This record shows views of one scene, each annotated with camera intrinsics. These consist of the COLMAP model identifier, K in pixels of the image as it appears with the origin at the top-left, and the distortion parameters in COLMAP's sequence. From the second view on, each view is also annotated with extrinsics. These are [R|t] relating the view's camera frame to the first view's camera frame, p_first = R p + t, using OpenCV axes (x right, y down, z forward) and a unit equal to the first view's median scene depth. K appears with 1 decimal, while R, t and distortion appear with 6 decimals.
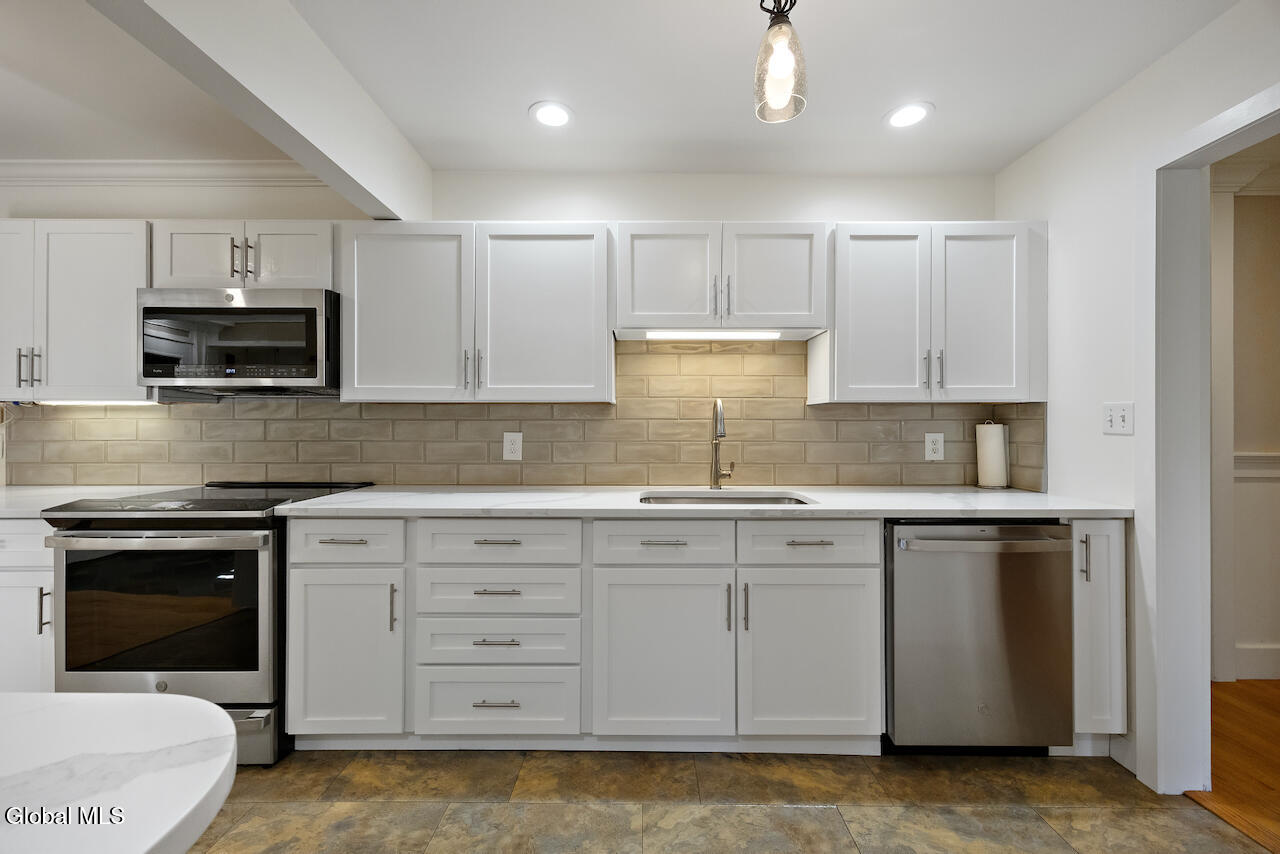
lens RADIAL K [[493.9, 0, 640.2], [0, 493.9, 421.6], [0, 0, 1]] dist [-0.003184, -0.000154]
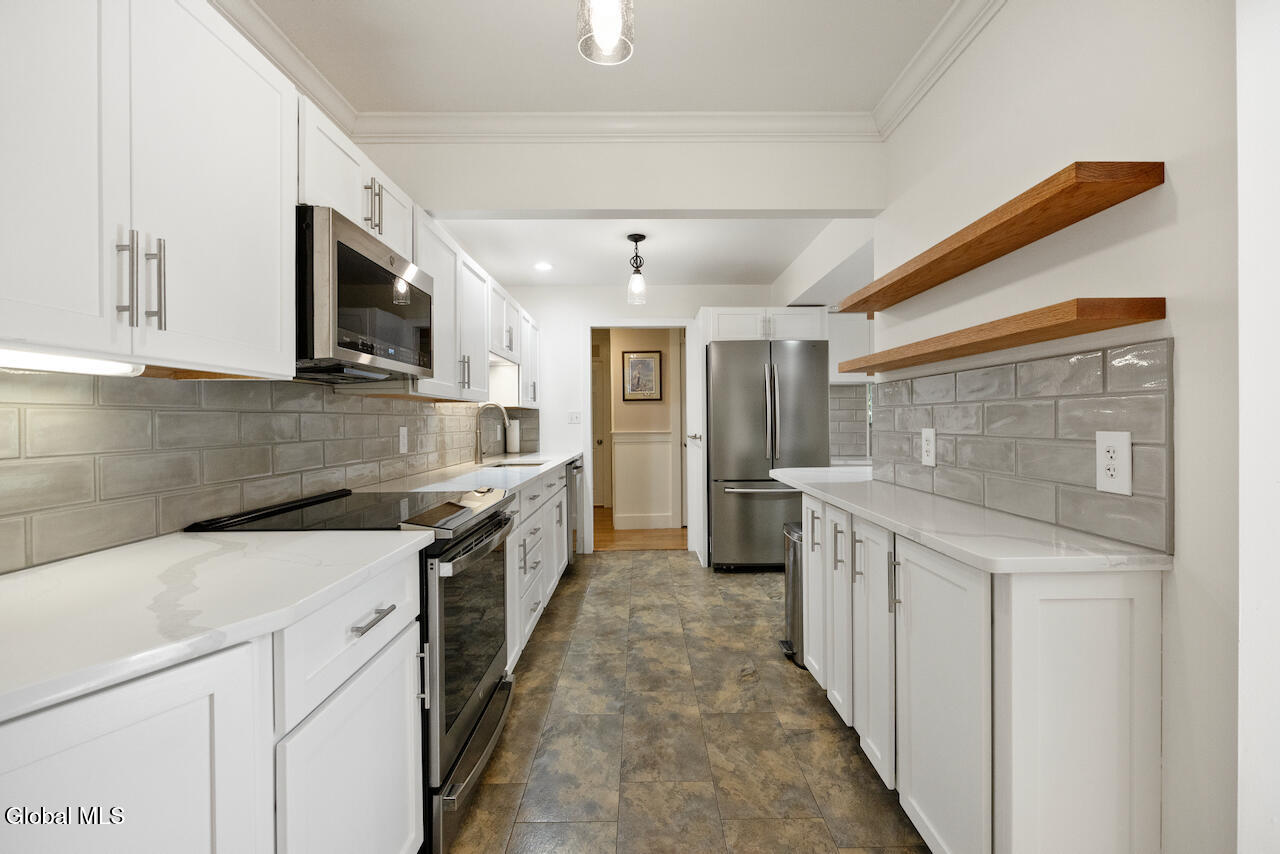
lens RADIAL K [[590.7, 0, 639.8], [0, 590.7, 429.2], [0, 0, 1]] dist [-0.004988, -0.000080]
pose [[-0.001092, -0.013473, 0.999909, -2.154215], [0.011561, 0.999842, 0.013485, 0.021196], [-0.999933, 0.011575, -0.000936, 0.713844]]
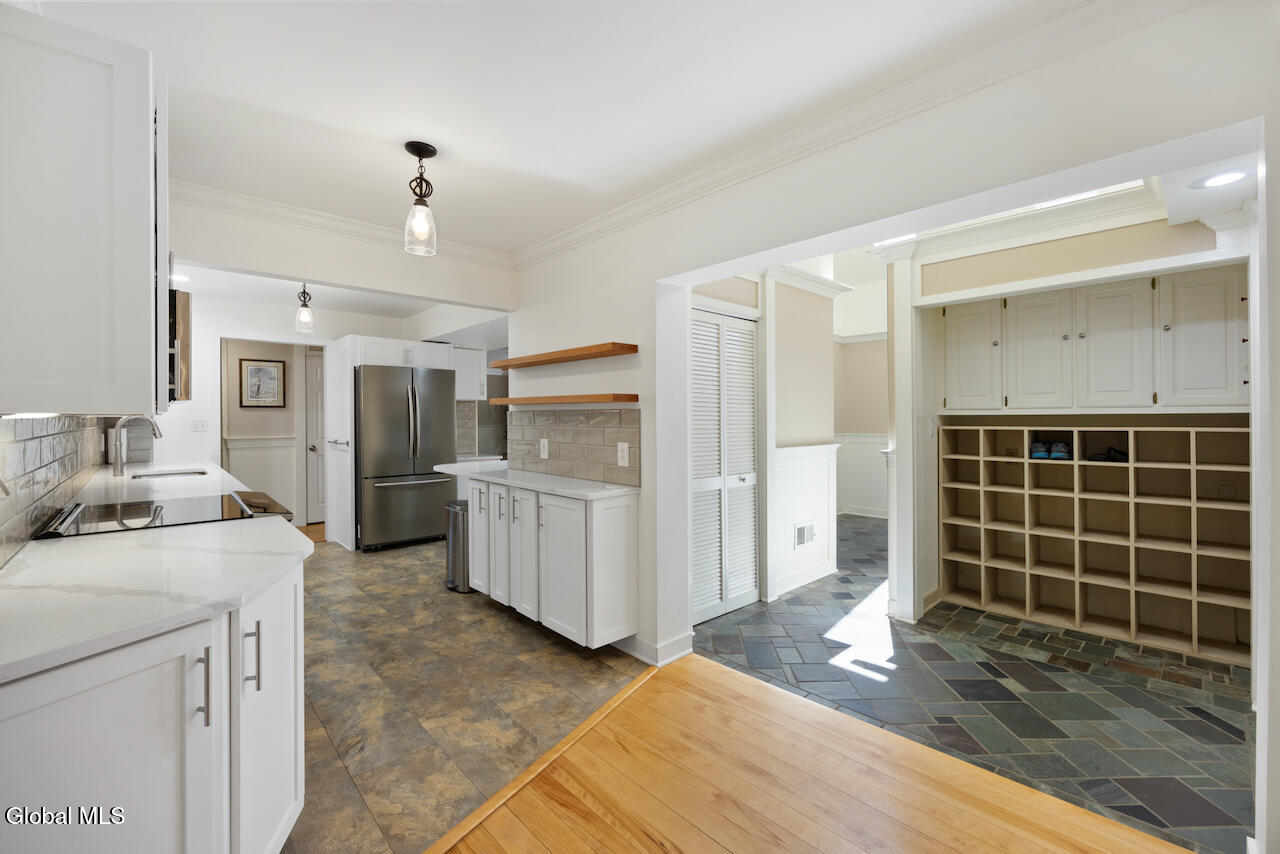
lens RADIAL K [[541.5, 0, 643.3], [0, 541.5, 419.9], [0, 0, 1]] dist [-0.002012, -0.000415]
pose [[-0.670656, -0.002064, 0.741766, -2.771709], [0.003059, 0.999980, 0.005548, -0.043608], [-0.741763, 0.005990, -0.670636, 1.255501]]
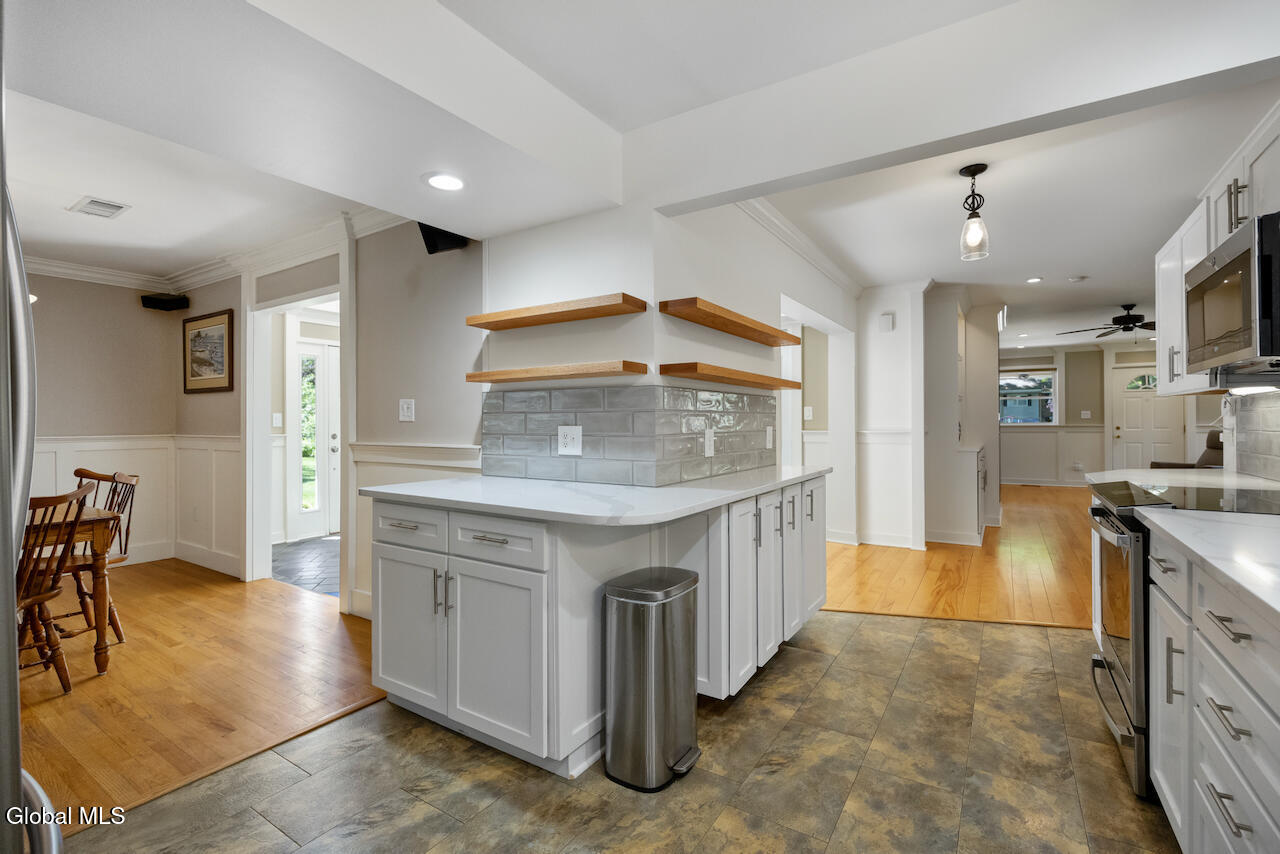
lens RADIAL K [[590.7, 0, 637.6], [0, 590.7, 426.4], [0, 0, 1]] dist [-0.004988, -0.000080]
pose [[-0.528193, 0.003873, -0.849116, 0.634830], [0.004612, 0.999988, 0.001693, 0.029498], [0.849112, -0.003022, -0.528204, 0.825620]]
